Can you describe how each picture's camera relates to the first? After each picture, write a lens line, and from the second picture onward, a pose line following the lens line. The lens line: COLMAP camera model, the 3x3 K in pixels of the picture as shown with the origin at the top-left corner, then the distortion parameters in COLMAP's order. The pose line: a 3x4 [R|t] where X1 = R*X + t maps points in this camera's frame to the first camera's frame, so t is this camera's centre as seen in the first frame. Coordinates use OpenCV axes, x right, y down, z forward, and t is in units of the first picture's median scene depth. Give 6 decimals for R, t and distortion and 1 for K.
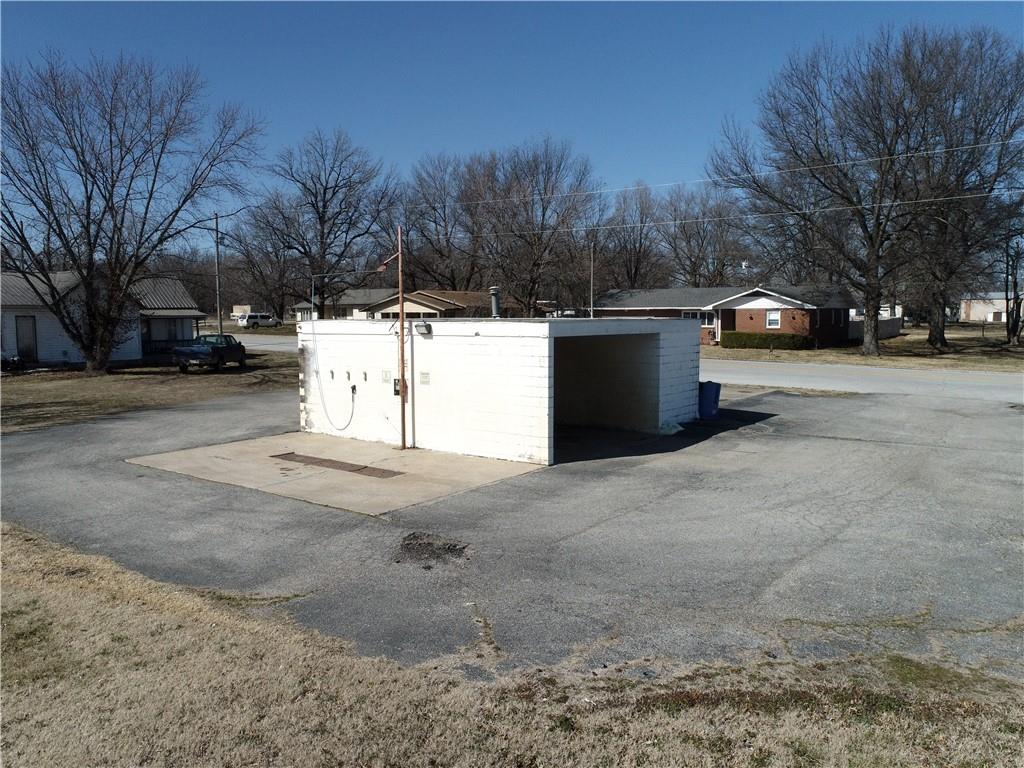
lens RADIAL K [[775.9, 0, 513.2], [0, 775.9, 384.2], [0, 0, 1]] dist [-0.007476, 0.005258]
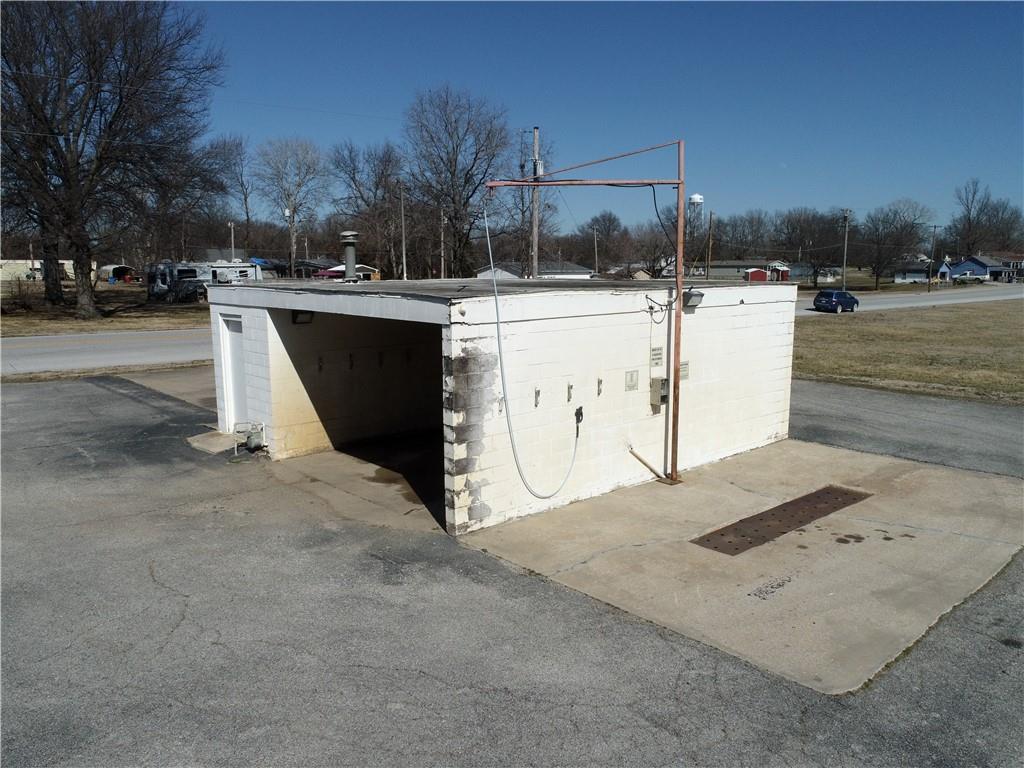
lens RADIAL K [[775.9, 0, 510.6], [0, 775.9, 384.2], [0, 0, 1]] dist [-0.007476, 0.005258]
pose [[0.194484, -0.148110, 0.969659, -0.715045], [0.091554, 0.986960, 0.132390, -0.088823], [-0.976624, 0.063028, 0.205508, 0.884713]]
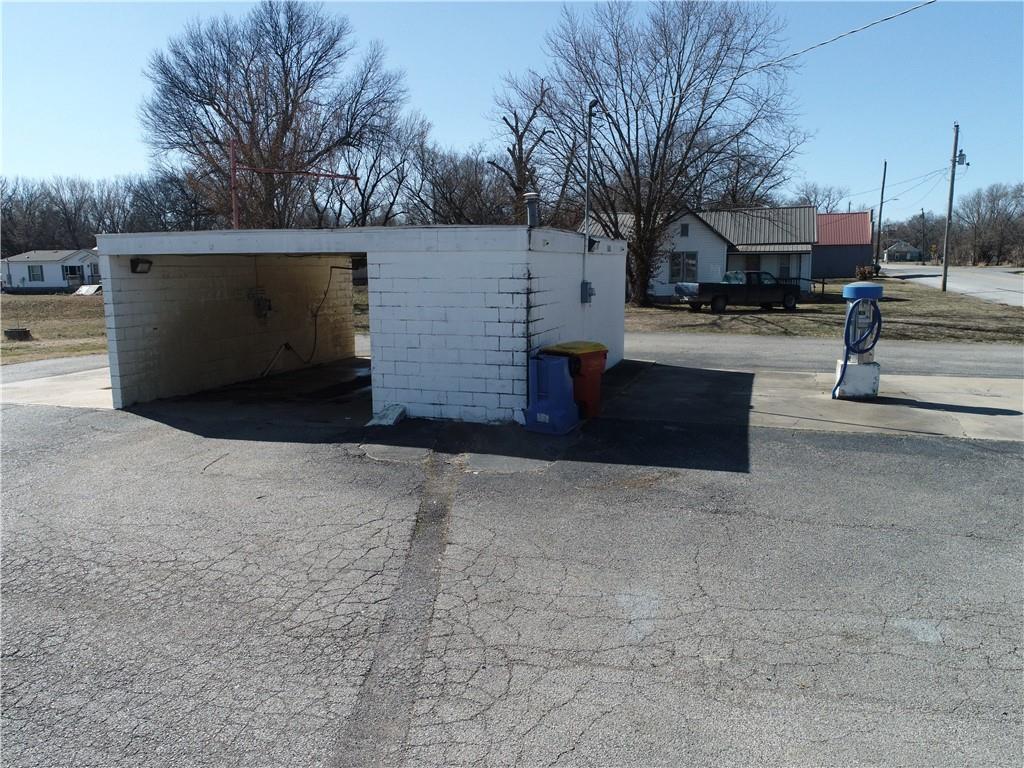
lens RADIAL K [[775.9, 0, 514.1], [0, 775.9, 388.8], [0, 0, 1]] dist [-0.007476, 0.005258]
pose [[0.325372, 0.149203, -0.933741, 0.761109], [-0.079796, 0.988283, 0.130113, -0.047785], [0.942213, 0.032173, 0.333466, 0.884058]]
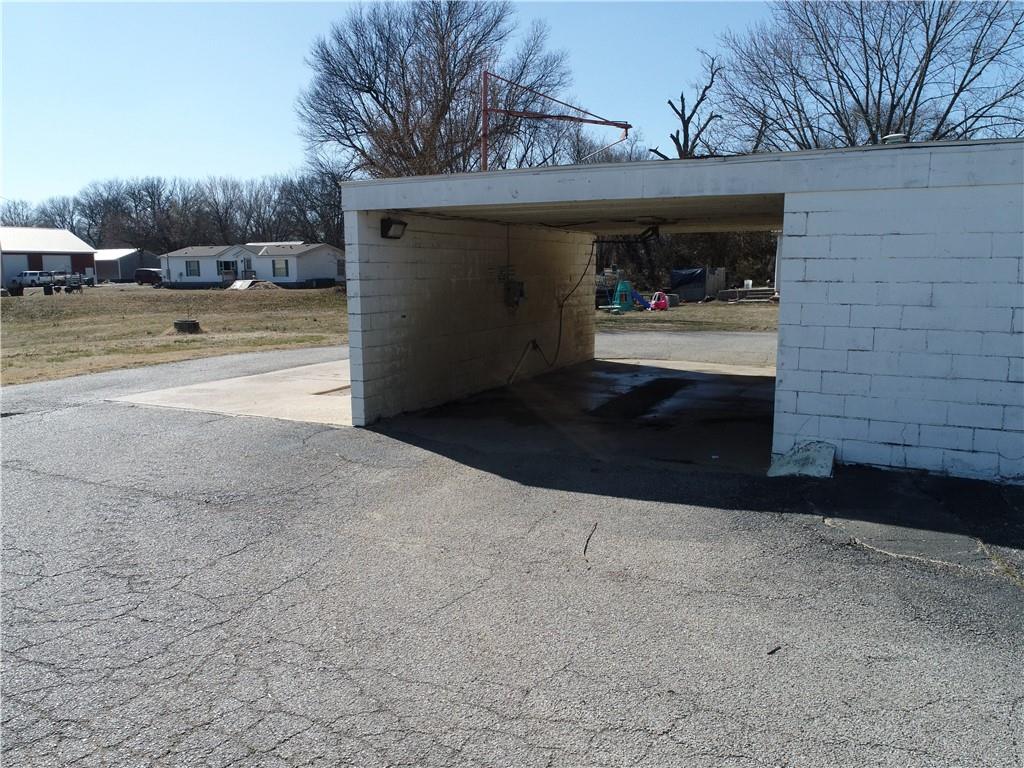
lens RADIAL K [[775.9, 0, 509.7], [0, 775.9, 388.3], [0, 0, 1]] dist [-0.007476, 0.005258]
pose [[0.176806, 0.153614, -0.972184, 0.513169], [-0.086304, 0.986361, 0.140158, -0.015899], [0.980455, 0.059123, 0.187652, 0.786984]]
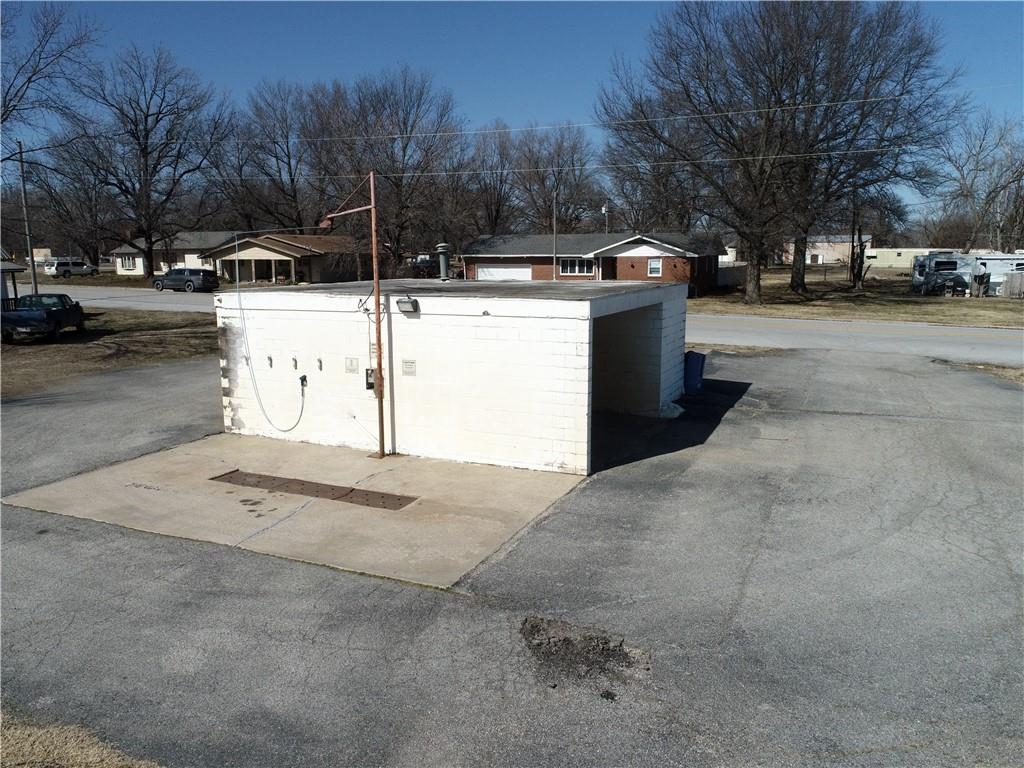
lens RADIAL K [[775.9, 0, 511.9], [0, 775.9, 383.7], [0, 0, 1]] dist [-0.007476, 0.005258]
pose [[0.976463, -0.036659, 0.212548, -0.158055], [0.020604, 0.996798, 0.077263, -0.044337], [-0.214700, -0.071065, 0.974091, 0.178995]]
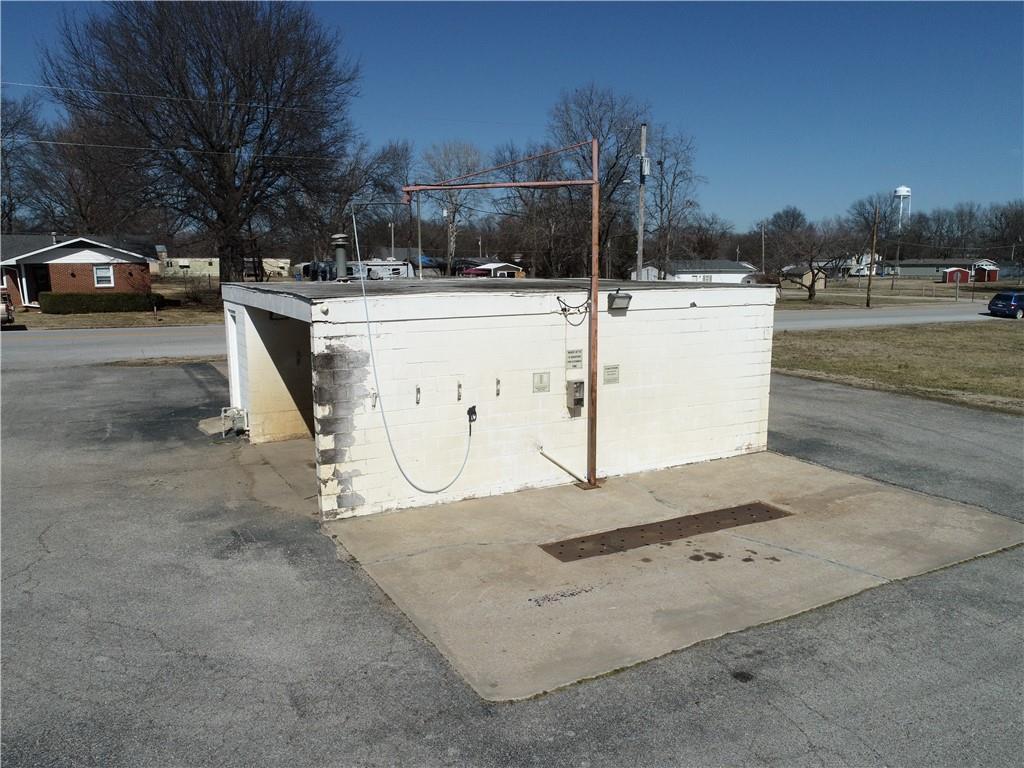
lens RADIAL K [[775.9, 0, 510.9], [0, 775.9, 385.3], [0, 0, 1]] dist [-0.007476, 0.005258]
pose [[0.418134, -0.140470, 0.897459, -0.665931], [0.084220, 0.989711, 0.115671, -0.073555], [-0.904473, 0.027218, 0.425662, 0.694174]]
